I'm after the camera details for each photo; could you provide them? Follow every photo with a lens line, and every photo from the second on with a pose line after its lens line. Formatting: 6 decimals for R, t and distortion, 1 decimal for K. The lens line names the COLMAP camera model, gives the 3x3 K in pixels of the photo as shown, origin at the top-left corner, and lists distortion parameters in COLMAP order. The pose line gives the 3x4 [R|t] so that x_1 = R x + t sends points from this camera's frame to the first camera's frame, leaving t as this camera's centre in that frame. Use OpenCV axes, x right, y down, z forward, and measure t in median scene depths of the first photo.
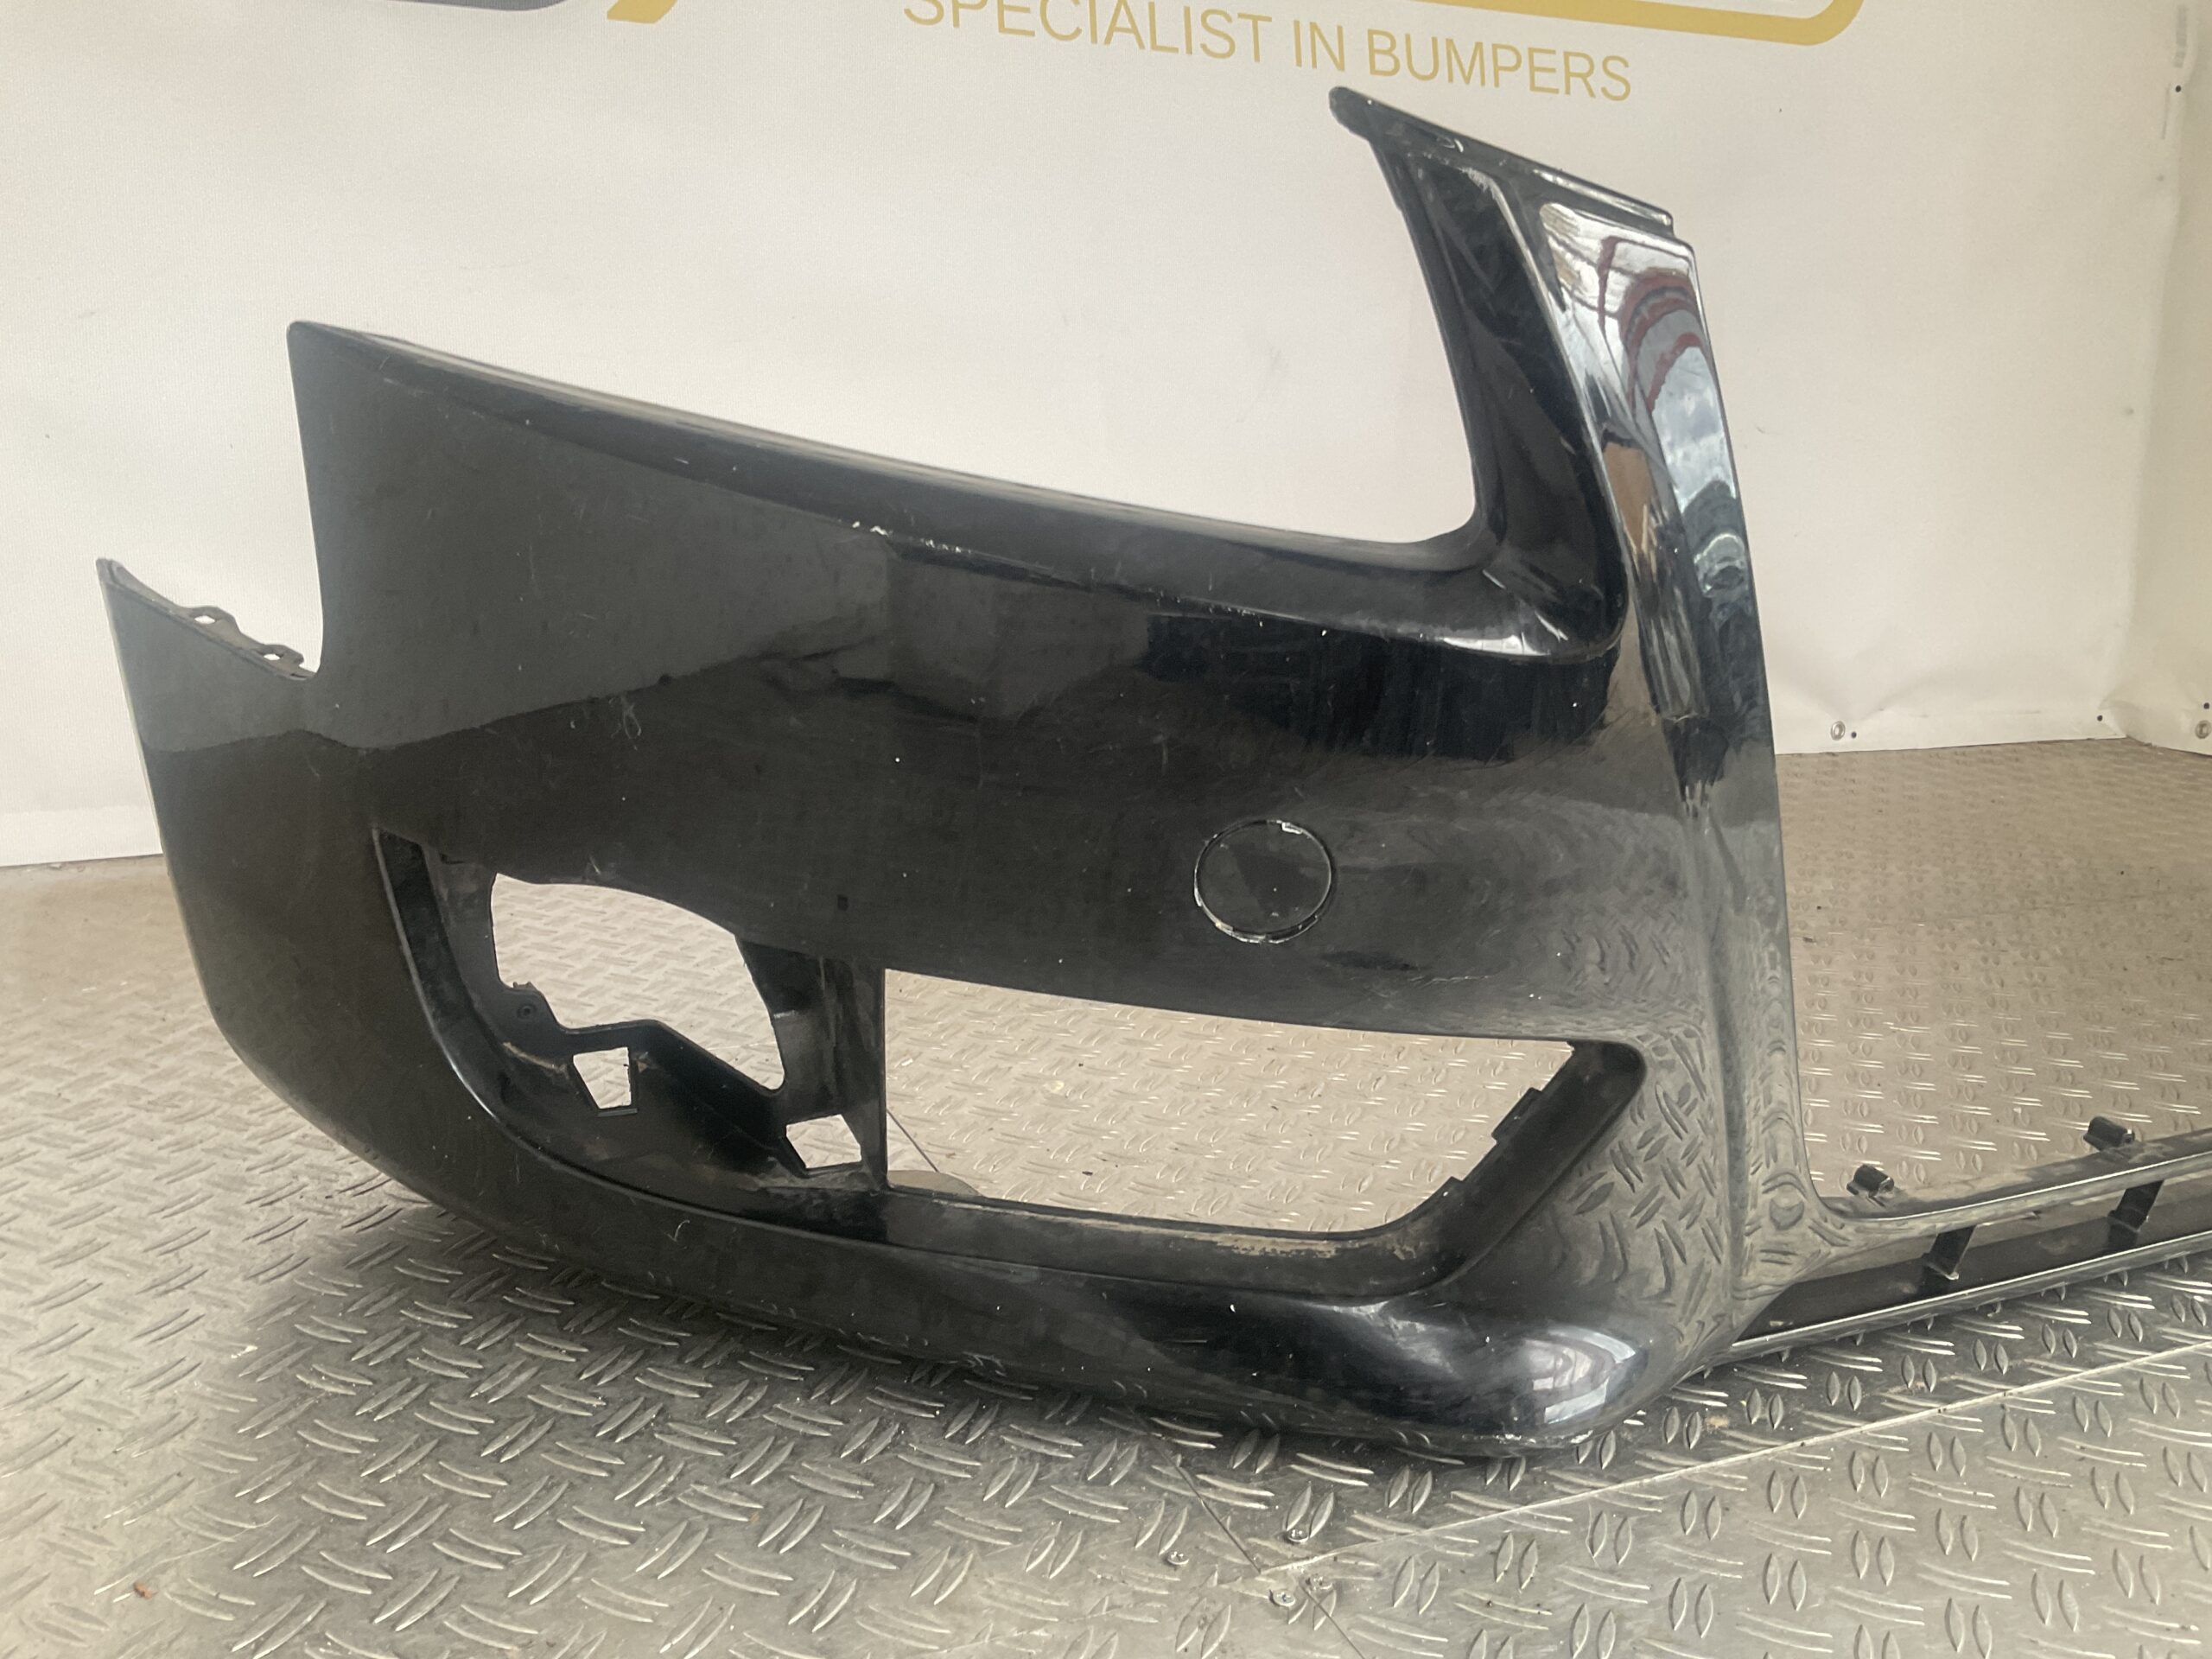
lens RADIAL K [[1828.1, 0, 1120.0], [0, 1828.1, 828.4], [0, 0, 1]] dist [0.099330, -0.190977]
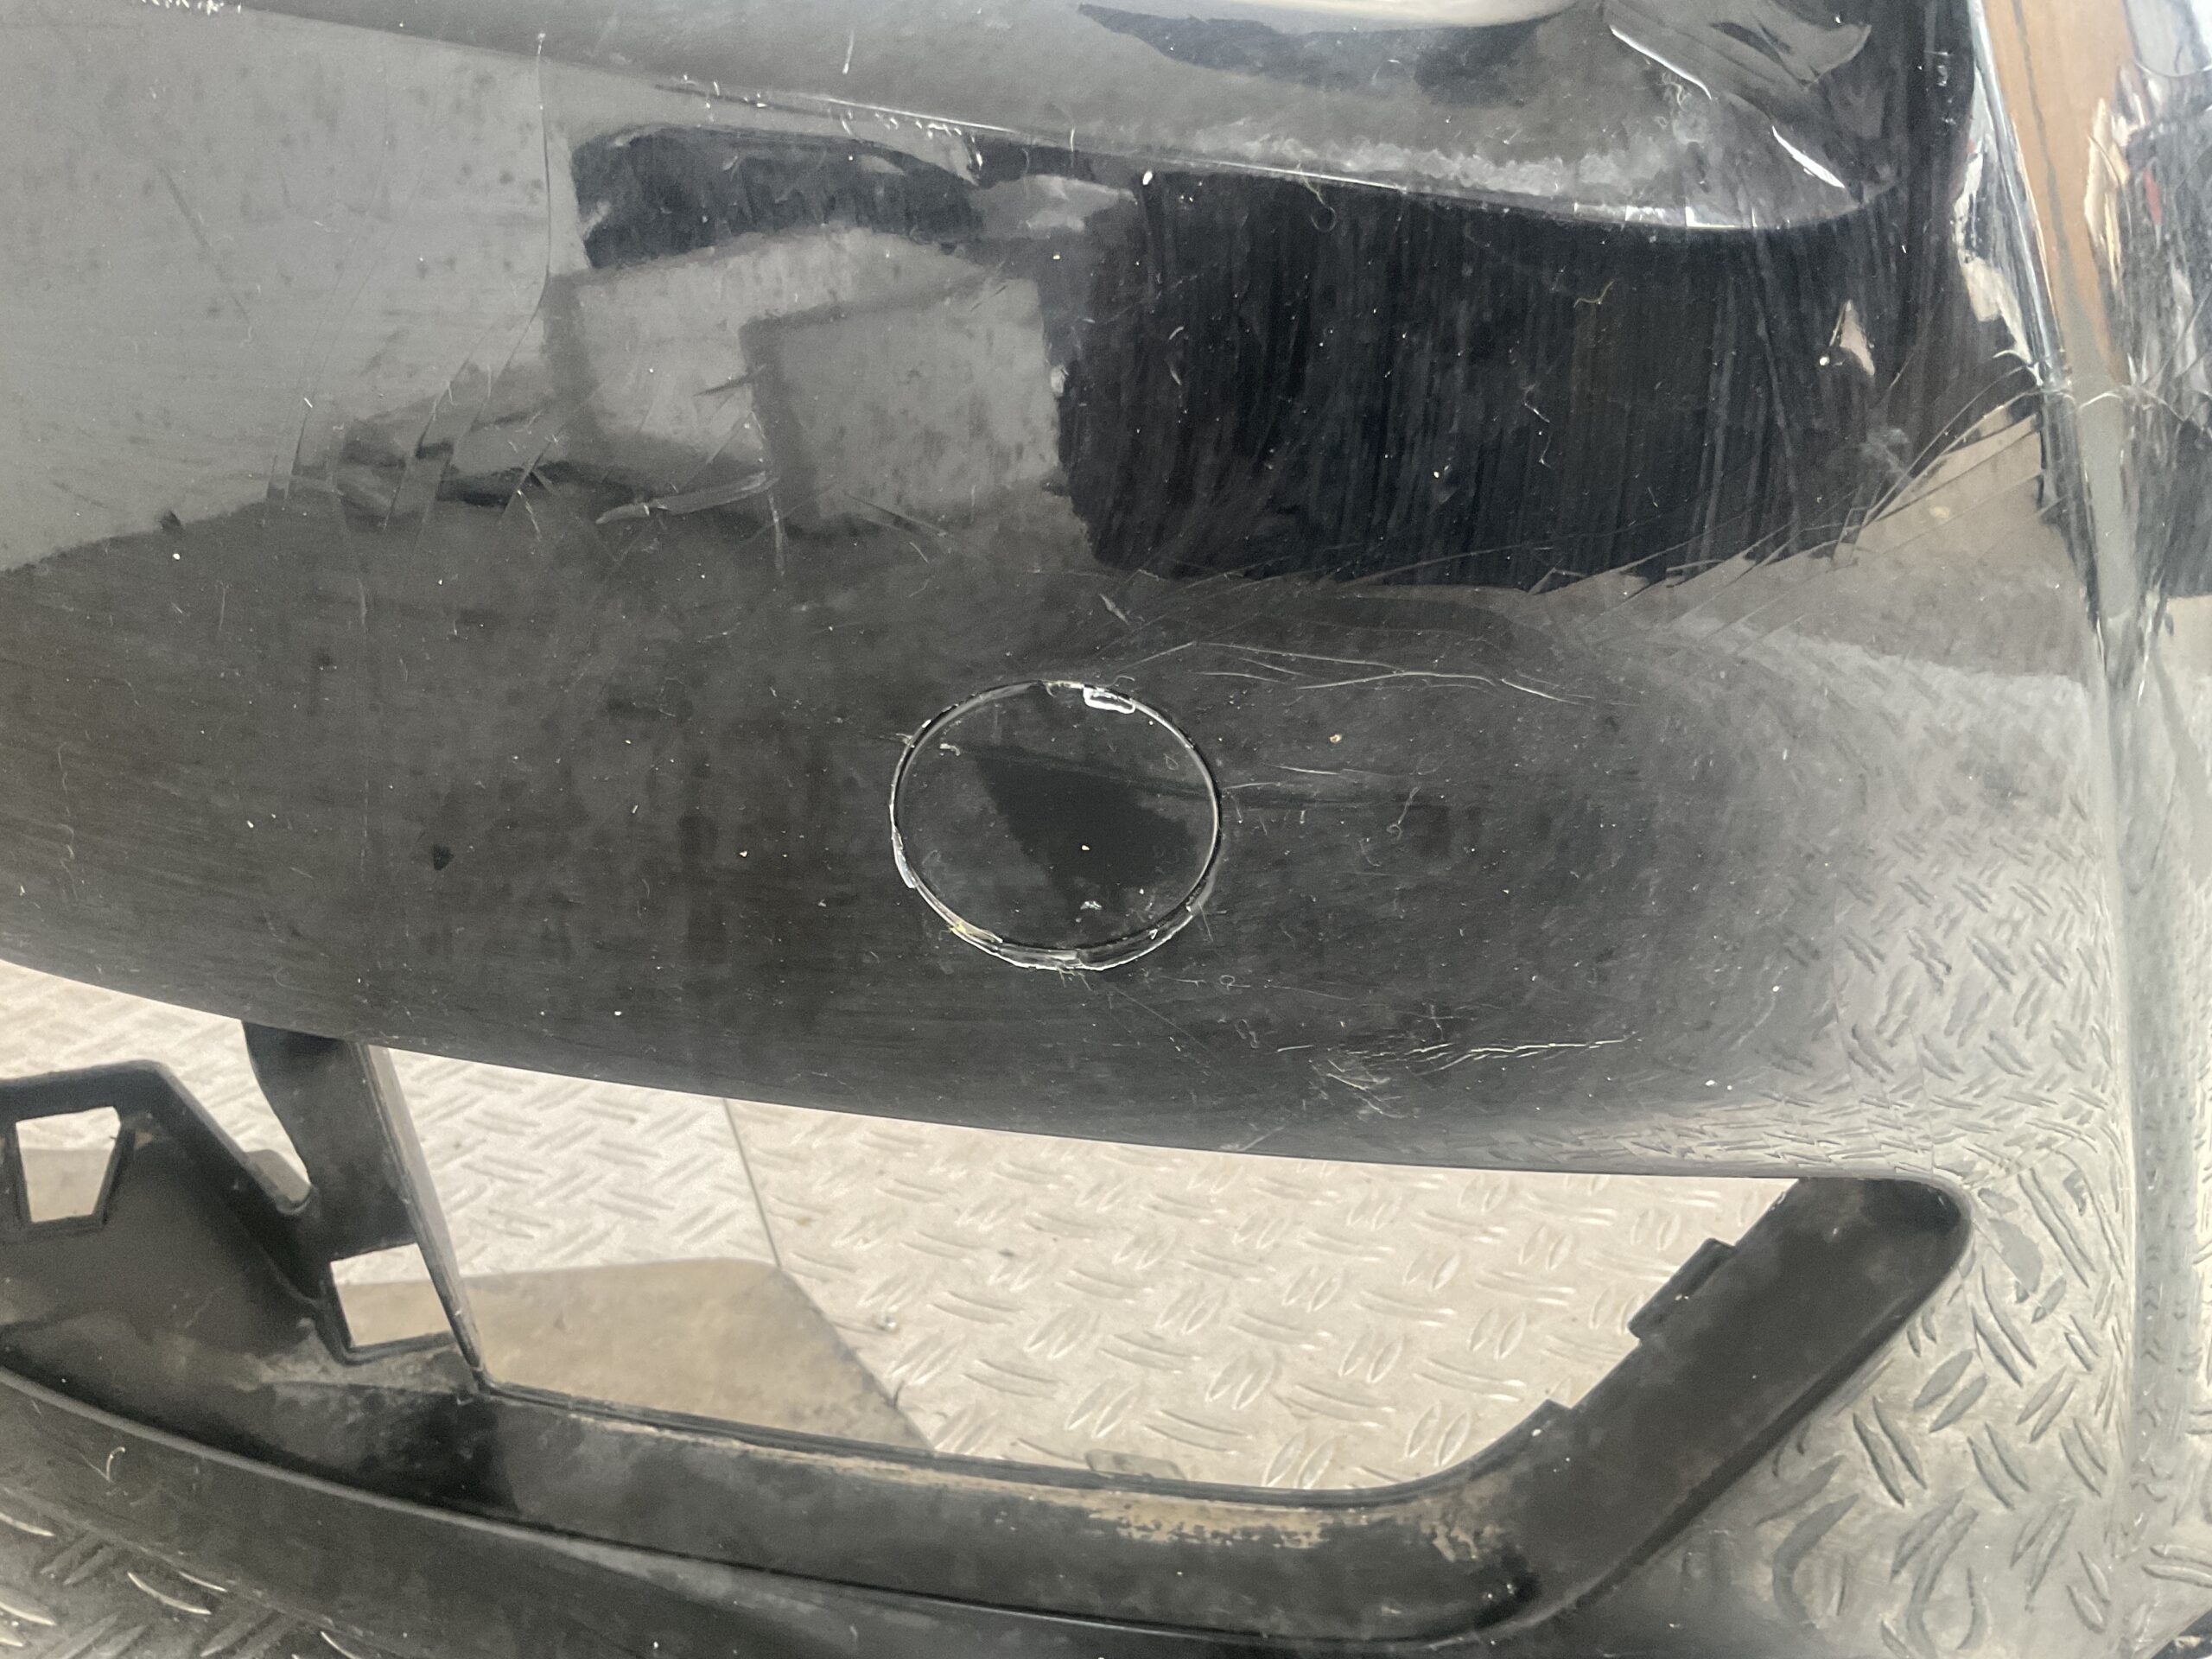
lens RADIAL K [[1828.1, 0, 1120.0], [0, 1828.1, 828.4], [0, 0, 1]] dist [0.099330, -0.190977]
pose [[0.995289, -0.013358, -0.096025, 0.104320], [0.018960, 0.998156, 0.057669, 0.003674], [0.095077, -0.059218, 0.993707, 0.455594]]
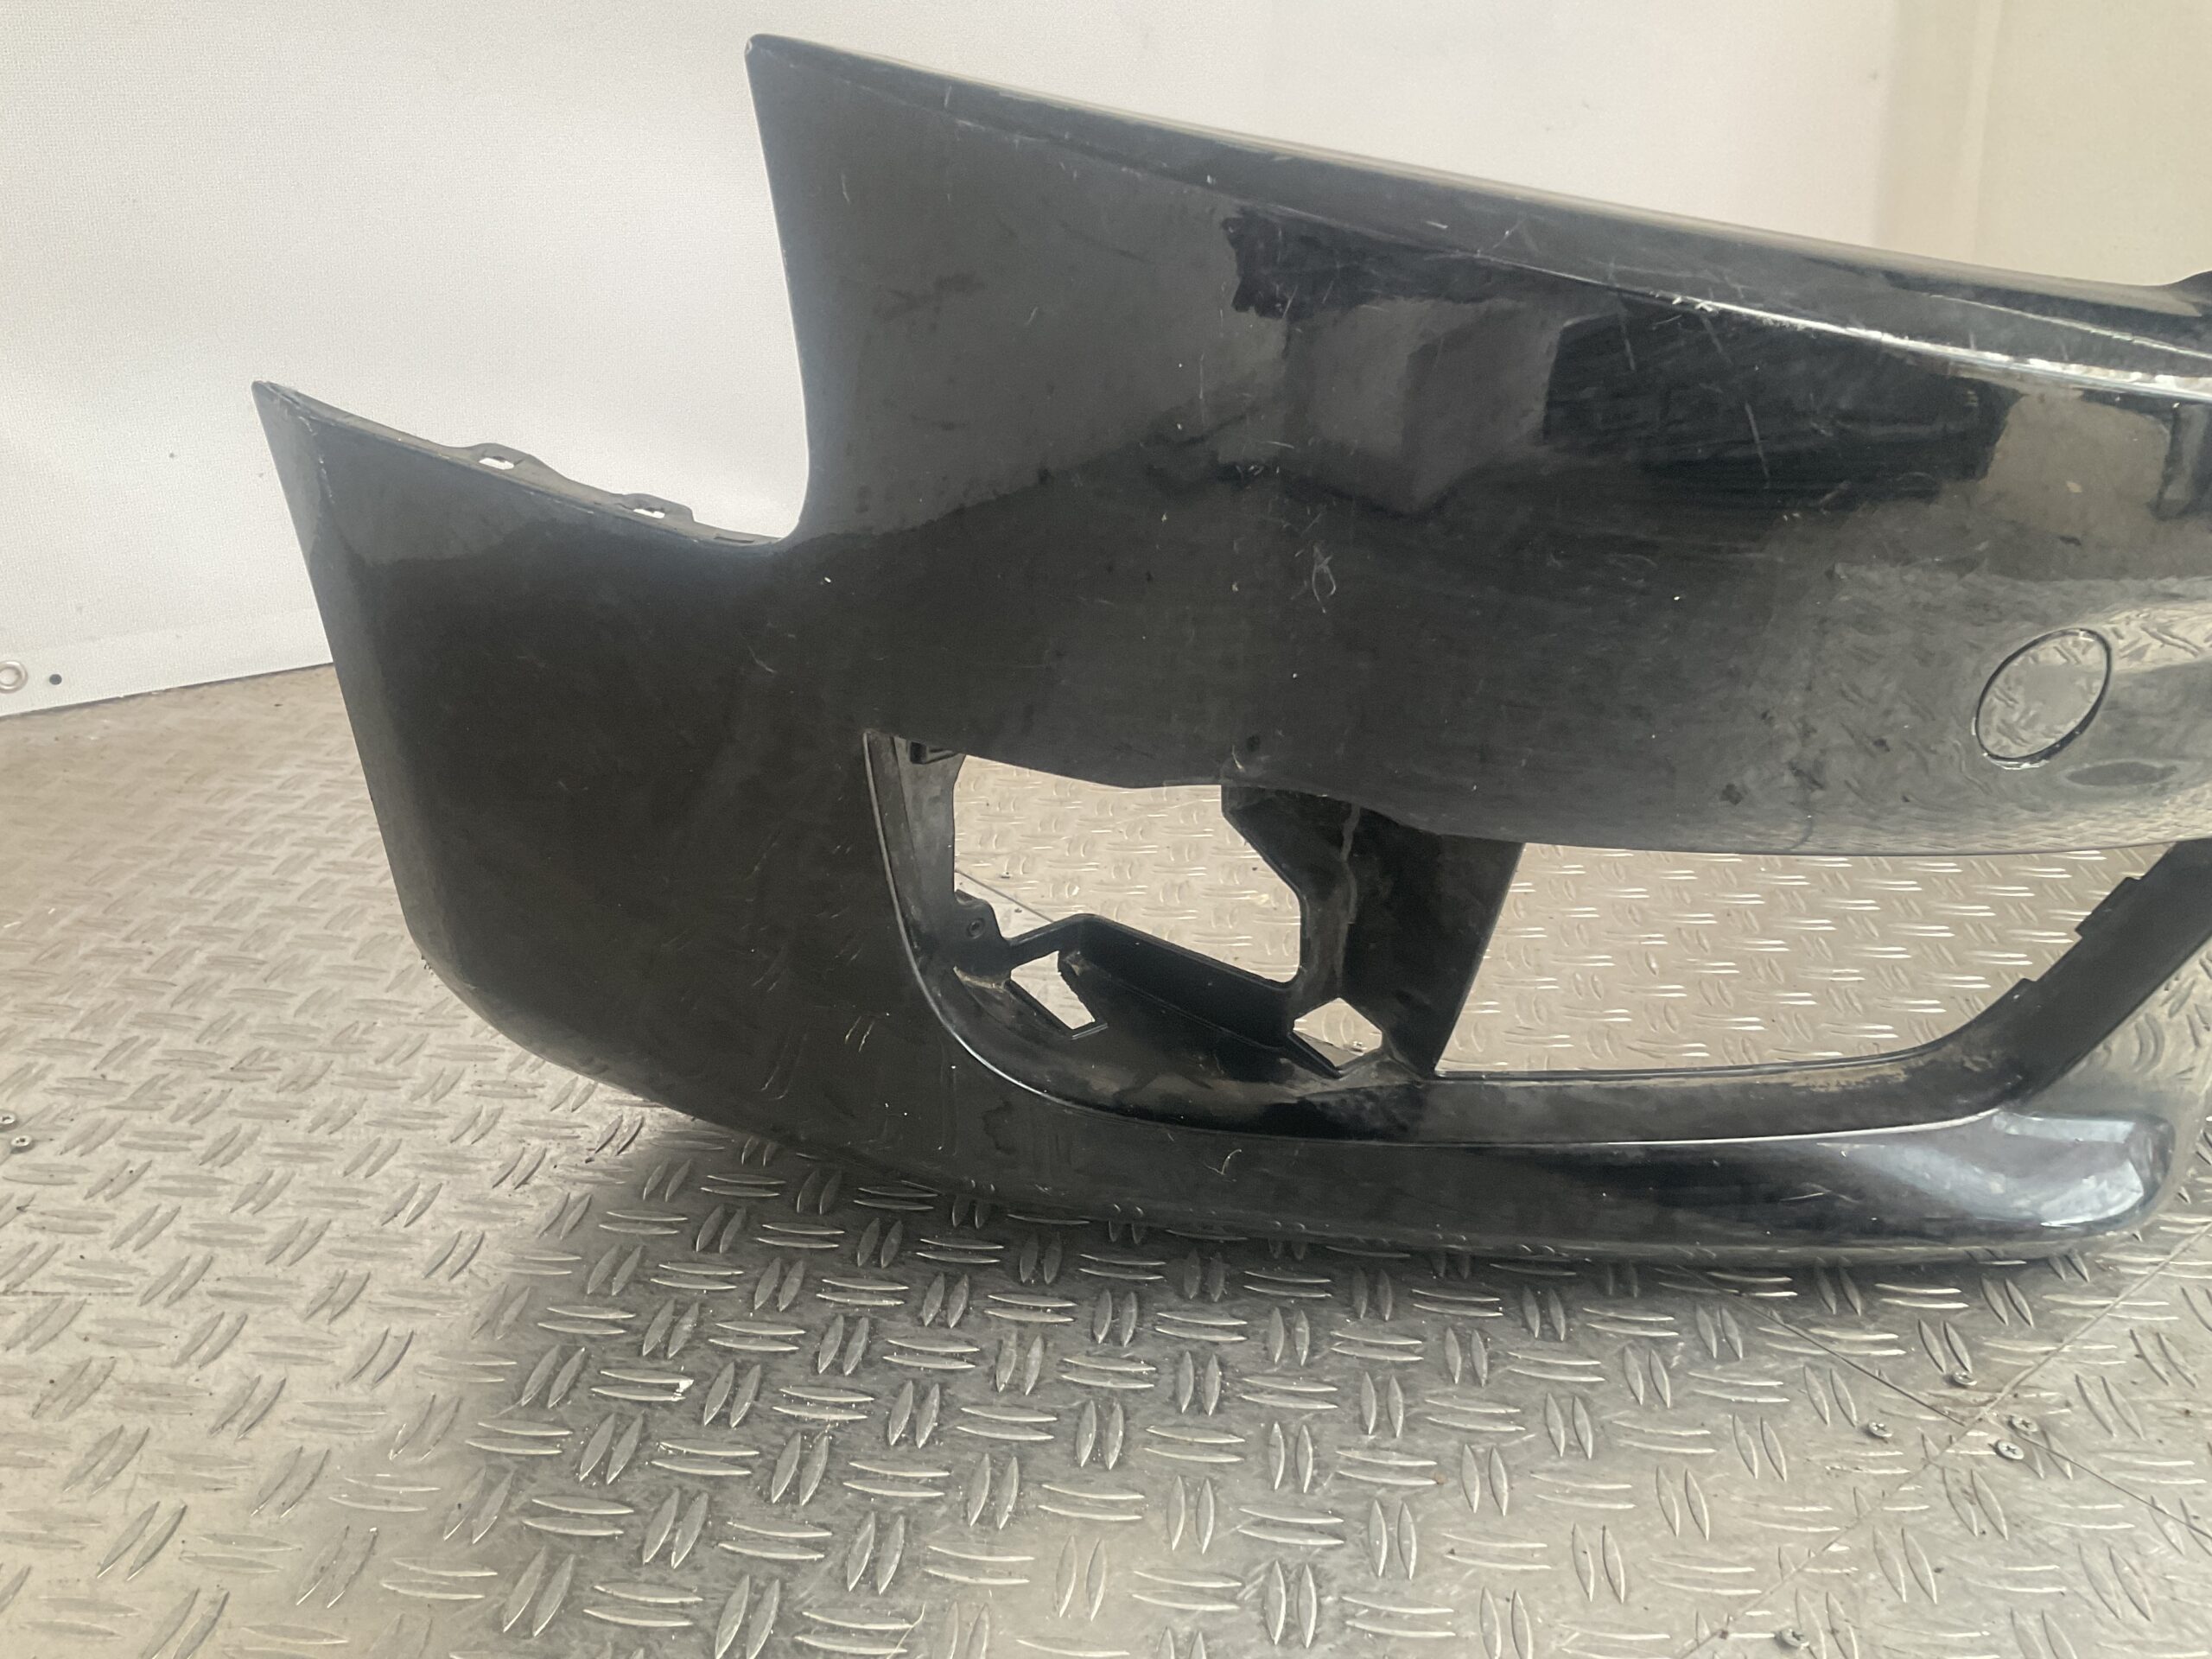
lens RADIAL K [[1828.1, 0, 1120.0], [0, 1828.1, 828.4], [0, 0, 1]] dist [0.099330, -0.190977]
pose [[0.964138, -0.118951, 0.237254, -0.429817], [0.079341, 0.982238, 0.170038, -0.073057], [-0.253266, -0.145116, 0.956451, 0.210522]]
